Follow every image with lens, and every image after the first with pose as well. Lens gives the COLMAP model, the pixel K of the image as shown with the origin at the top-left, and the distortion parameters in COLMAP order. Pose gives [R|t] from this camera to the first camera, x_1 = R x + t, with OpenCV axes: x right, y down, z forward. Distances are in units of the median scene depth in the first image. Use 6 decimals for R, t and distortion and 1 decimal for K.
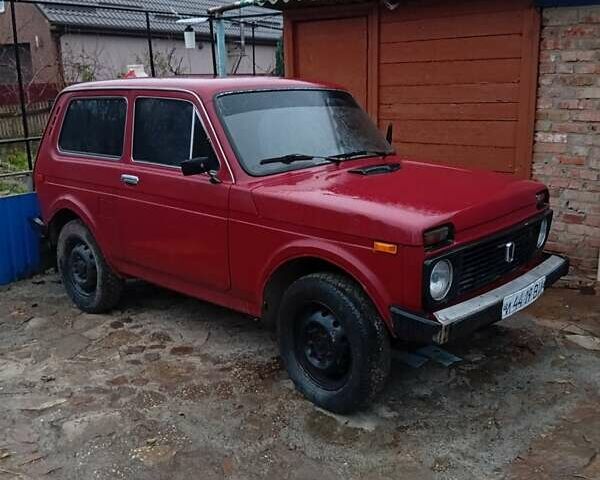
lens RADIAL K [[650.0, 0, 294.0], [0, 650.0, 244.7], [0, 0, 1]] dist [-0.003551, 0.000000]
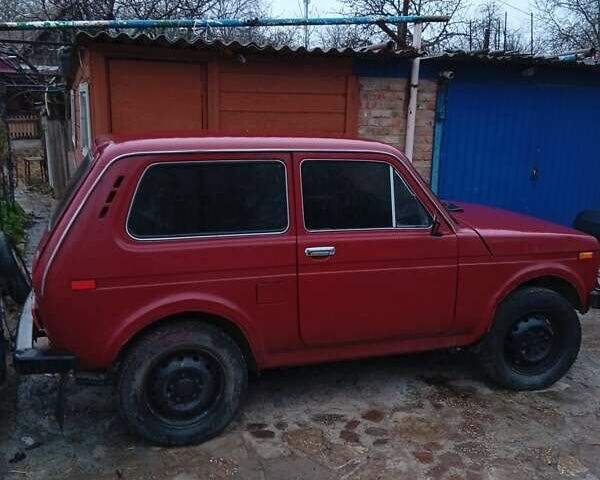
lens RADIAL K [[650.0, 0, 293.8], [0, 650.0, 237.1], [0, 0, 1]] dist [-0.003551, 0.000000]
pose [[0.481132, -0.151614, 0.863438, -1.013982], [0.191874, 0.979263, 0.065034, -0.181523], [-0.855392, 0.134381, 0.500245, 0.575498]]
